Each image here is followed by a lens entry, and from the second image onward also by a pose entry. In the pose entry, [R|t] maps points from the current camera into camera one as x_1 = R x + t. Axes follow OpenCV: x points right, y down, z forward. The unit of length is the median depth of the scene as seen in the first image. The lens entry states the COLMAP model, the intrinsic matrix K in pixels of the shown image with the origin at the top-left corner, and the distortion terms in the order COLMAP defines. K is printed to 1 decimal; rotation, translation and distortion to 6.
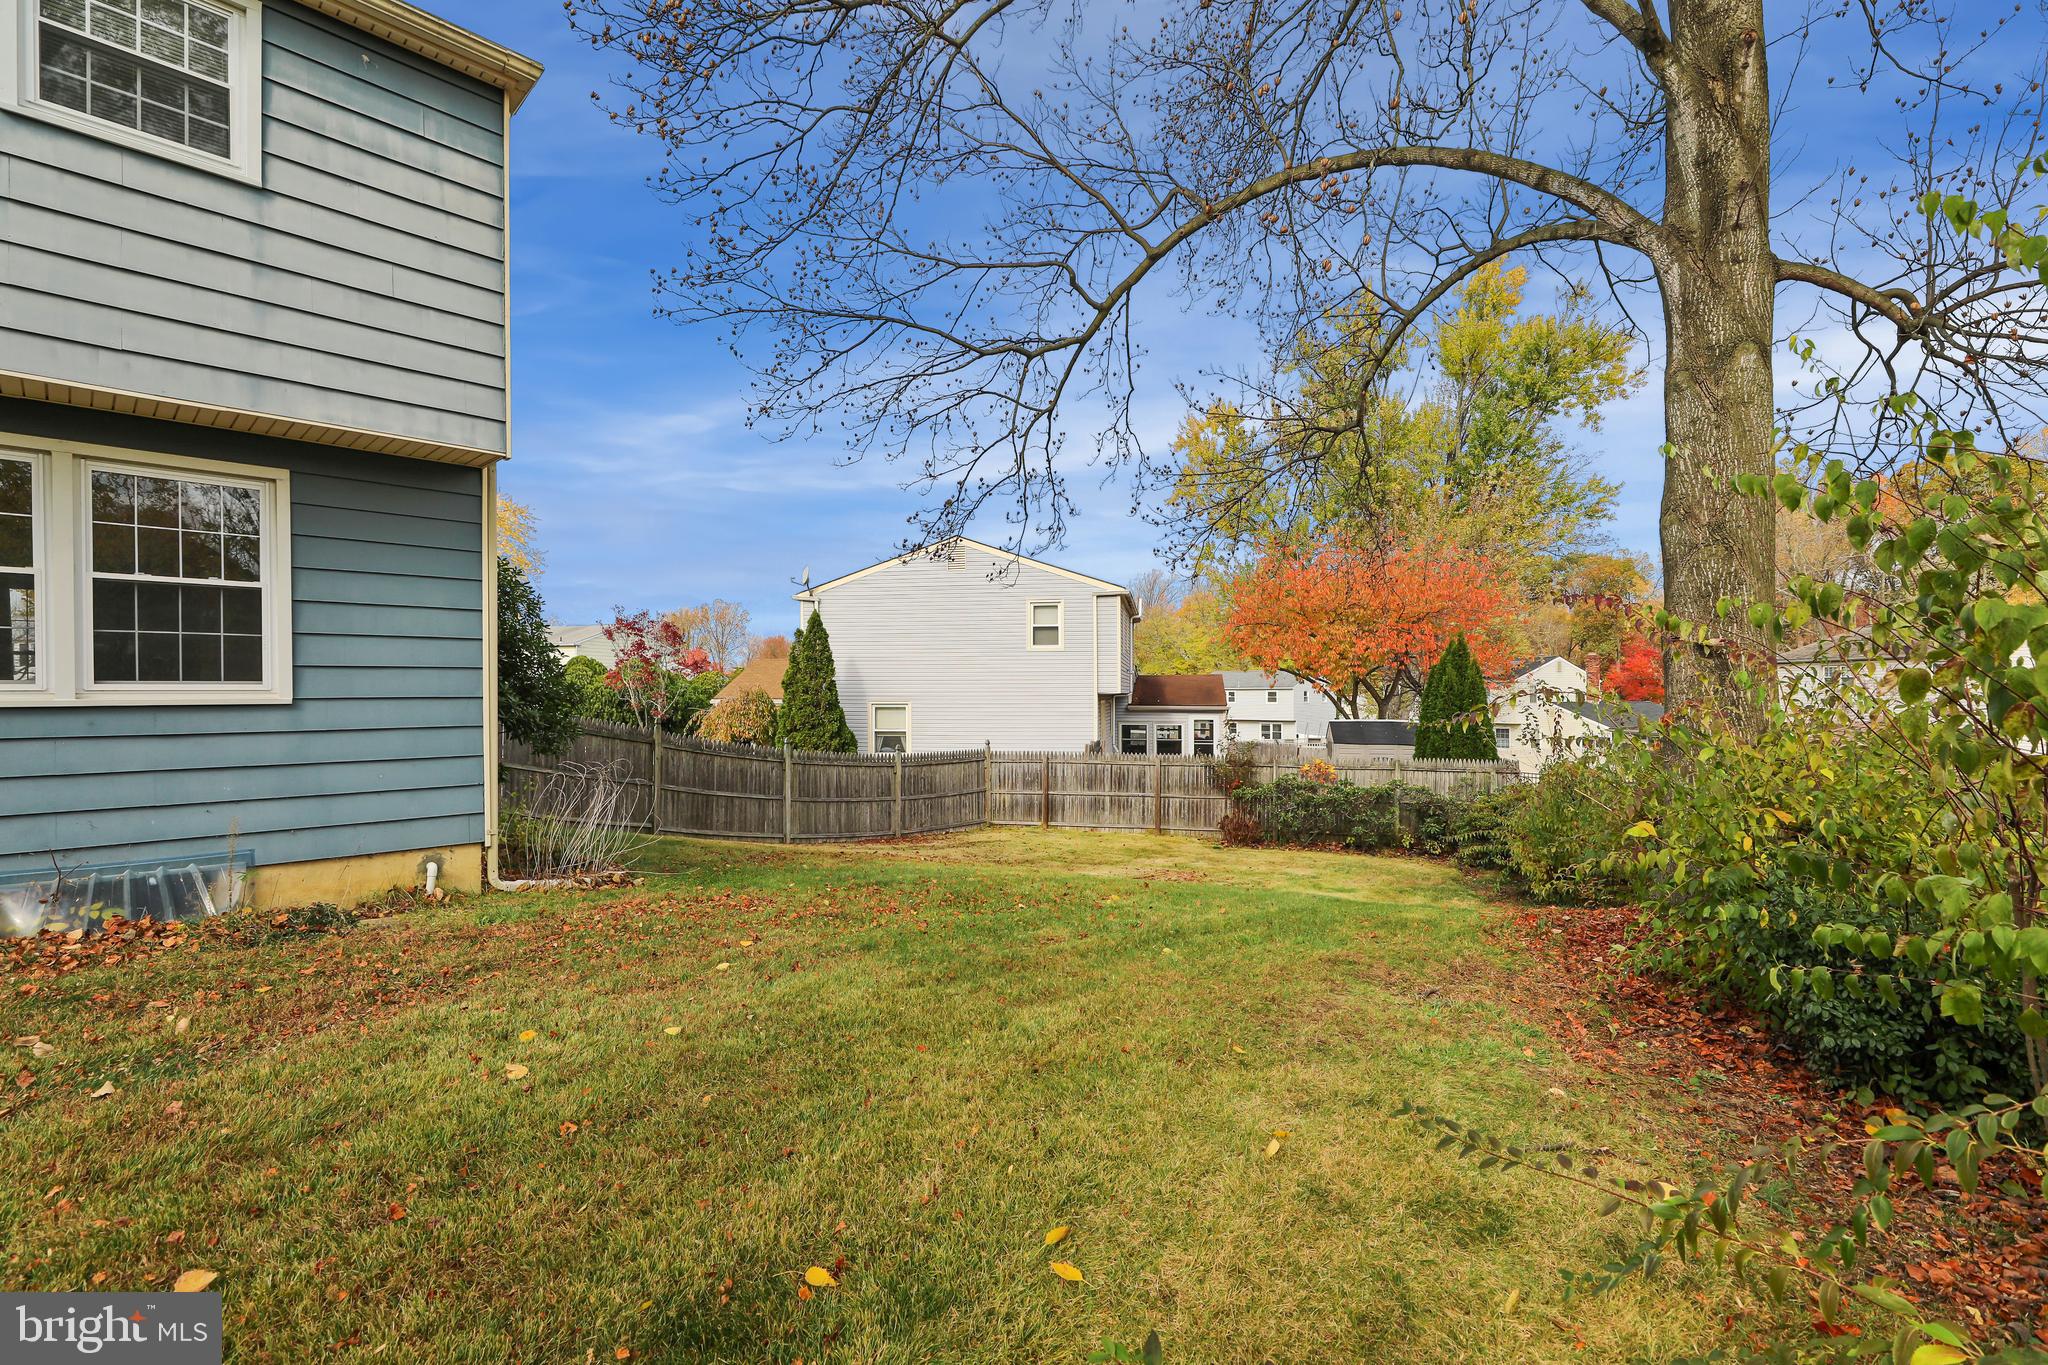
lens RADIAL K [[932.0, 0, 1040.2], [0, 932.0, 692.1], [0, 0, 1]] dist [-0.001156, 0.001907]
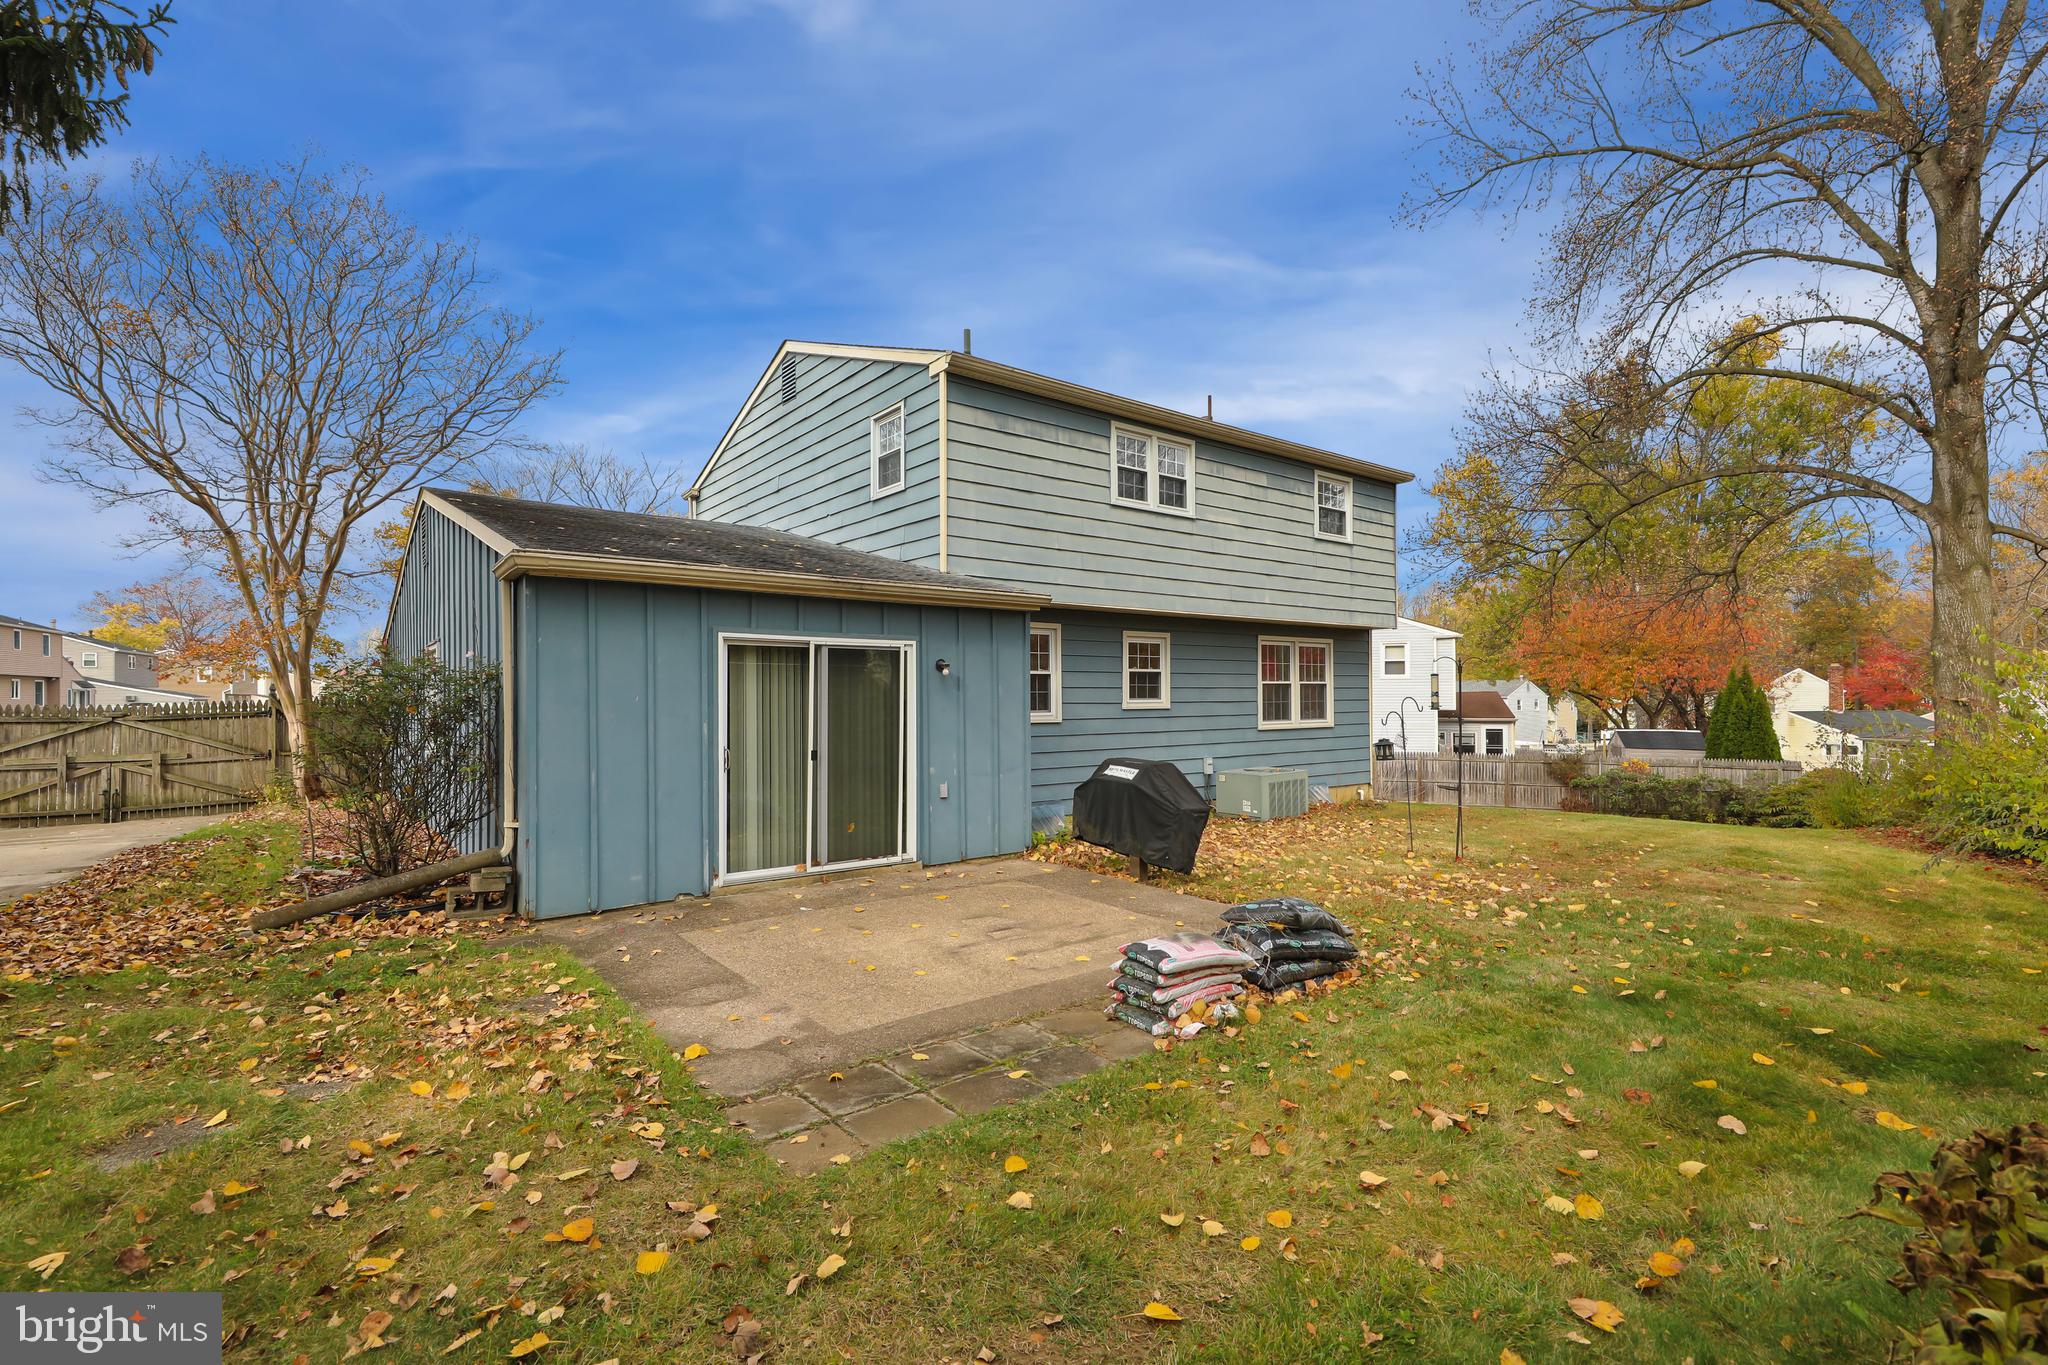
lens RADIAL K [[932.0, 0, 1004.2], [0, 932.0, 690.5], [0, 0, 1]] dist [-0.001156, 0.001907]
pose [[0.984026, -0.004887, -0.177955, -0.408808], [0.003858, 0.999974, -0.006126, -0.027246], [0.177980, 0.005342, 0.984020, -0.579292]]
